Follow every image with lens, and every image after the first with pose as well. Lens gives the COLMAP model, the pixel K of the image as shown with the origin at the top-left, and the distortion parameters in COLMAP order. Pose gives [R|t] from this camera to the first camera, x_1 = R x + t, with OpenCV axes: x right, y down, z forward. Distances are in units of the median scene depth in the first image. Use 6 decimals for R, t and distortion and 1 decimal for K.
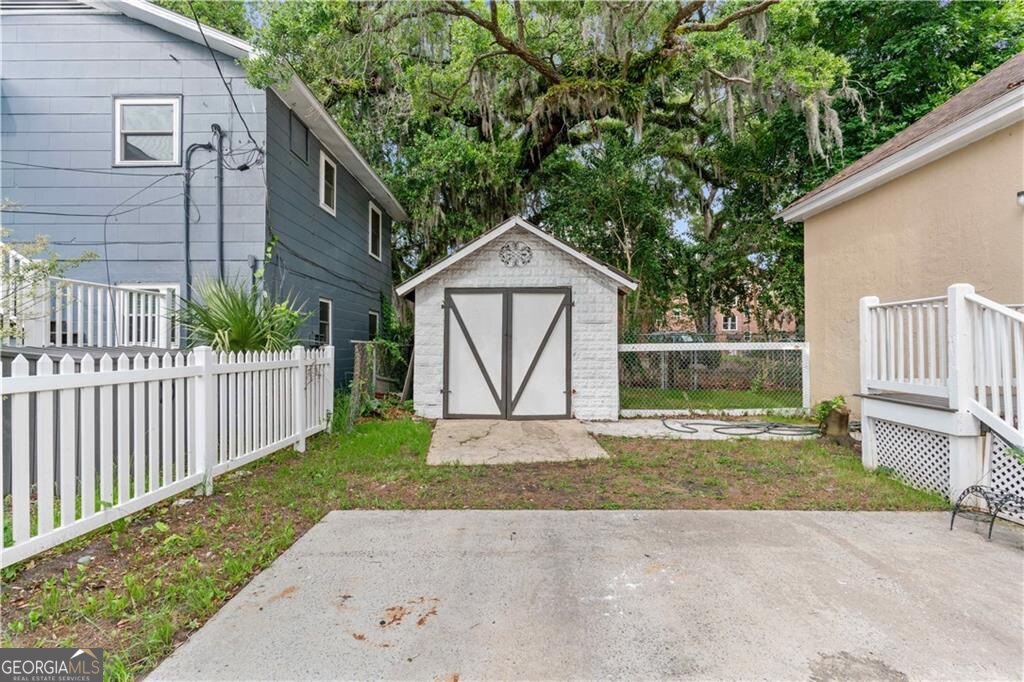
lens RADIAL K [[489.4, 0, 512.2], [0, 489.4, 343.9], [0, 0, 1]] dist [0.003248, 0.000878]
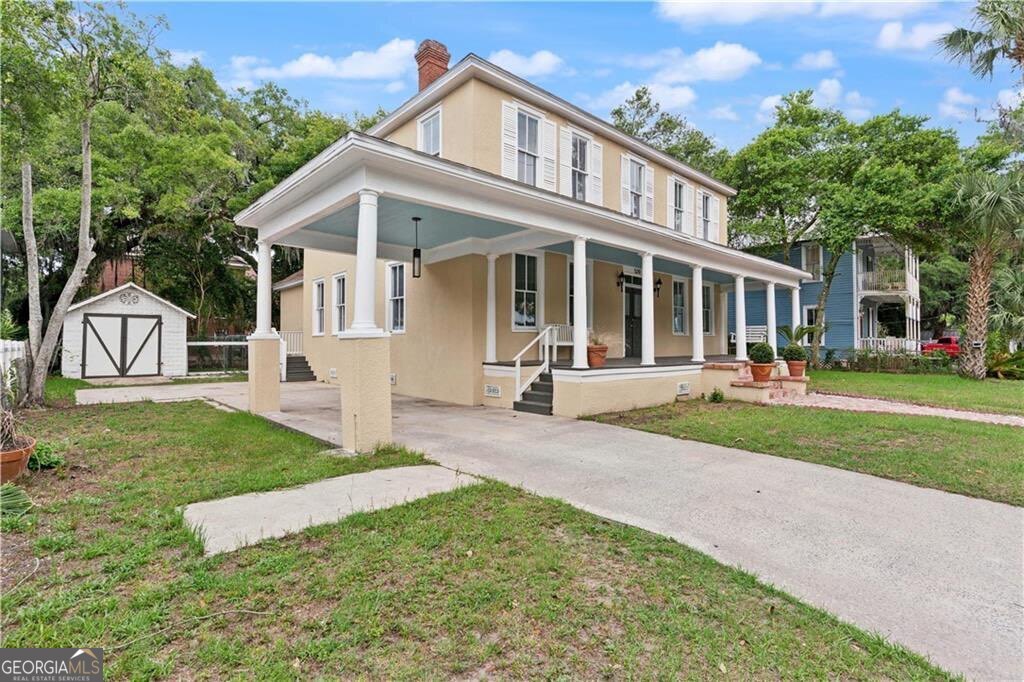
lens RADIAL K [[489.4, 0, 509.0], [0, 489.4, 338.2], [0, 0, 1]] dist [0.003248, 0.000878]
pose [[0.737056, 0.014539, 0.675675, -0.212853], [-0.014248, 0.999881, -0.005974, -0.024768], [-0.675681, -0.005224, 0.737176, -1.659001]]
